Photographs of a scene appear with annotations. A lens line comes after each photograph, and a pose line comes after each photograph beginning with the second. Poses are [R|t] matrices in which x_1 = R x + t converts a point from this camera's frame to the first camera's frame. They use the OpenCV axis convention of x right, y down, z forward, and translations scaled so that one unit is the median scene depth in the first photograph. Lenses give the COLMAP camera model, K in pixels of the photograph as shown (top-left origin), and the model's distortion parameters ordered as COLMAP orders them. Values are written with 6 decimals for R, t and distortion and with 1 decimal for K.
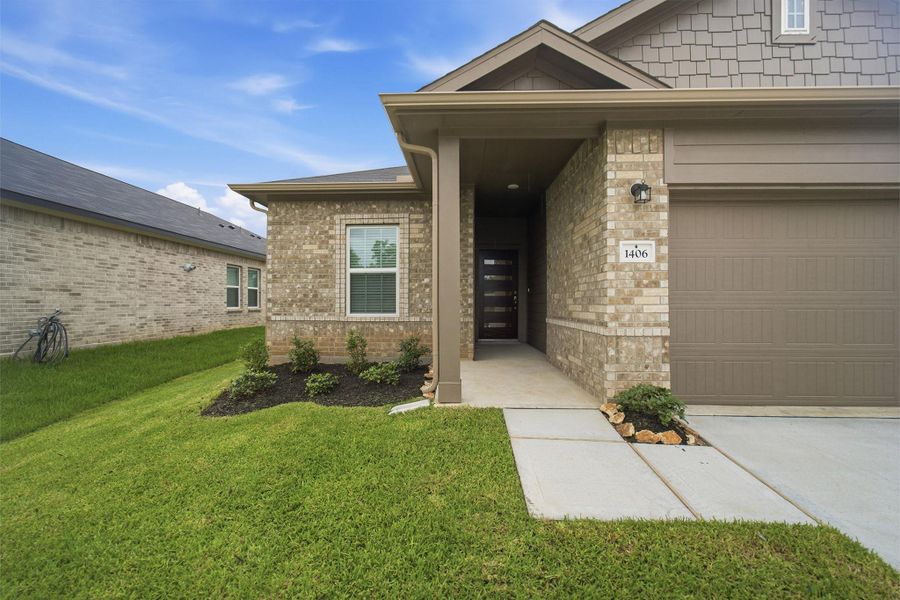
lens RADIAL K [[364.8, 0, 450.8], [0, 364.8, 301.3], [0, 0, 1]] dist [-0.008656, 0.003578]
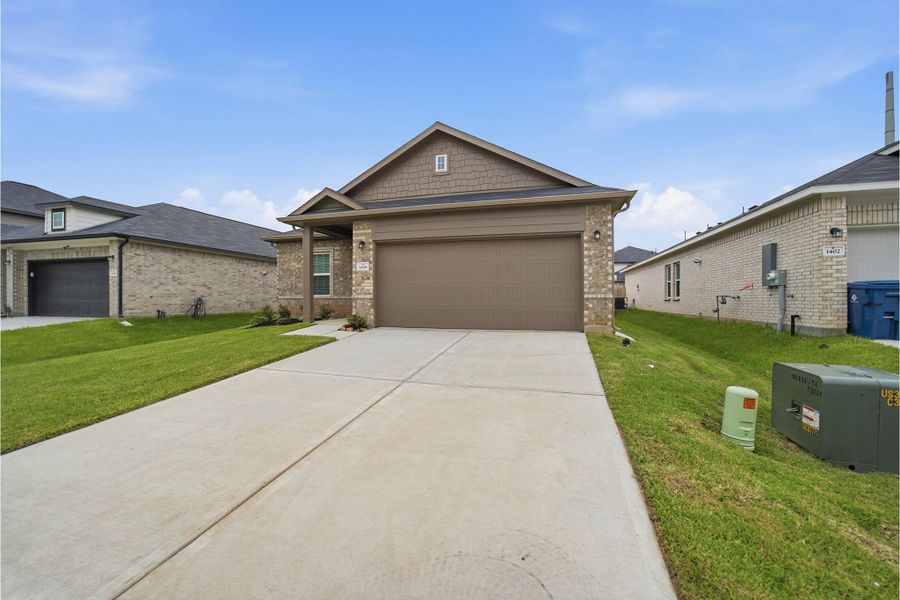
lens RADIAL K [[364.8, 0, 442.6], [0, 364.8, 304.0], [0, 0, 1]] dist [-0.008656, 0.003578]
pose [[0.964253, 0.002185, -0.264975, 1.029878], [0.001453, 0.999907, 0.013532, 0.058931], [0.264980, -0.013433, 0.964160, -0.836261]]
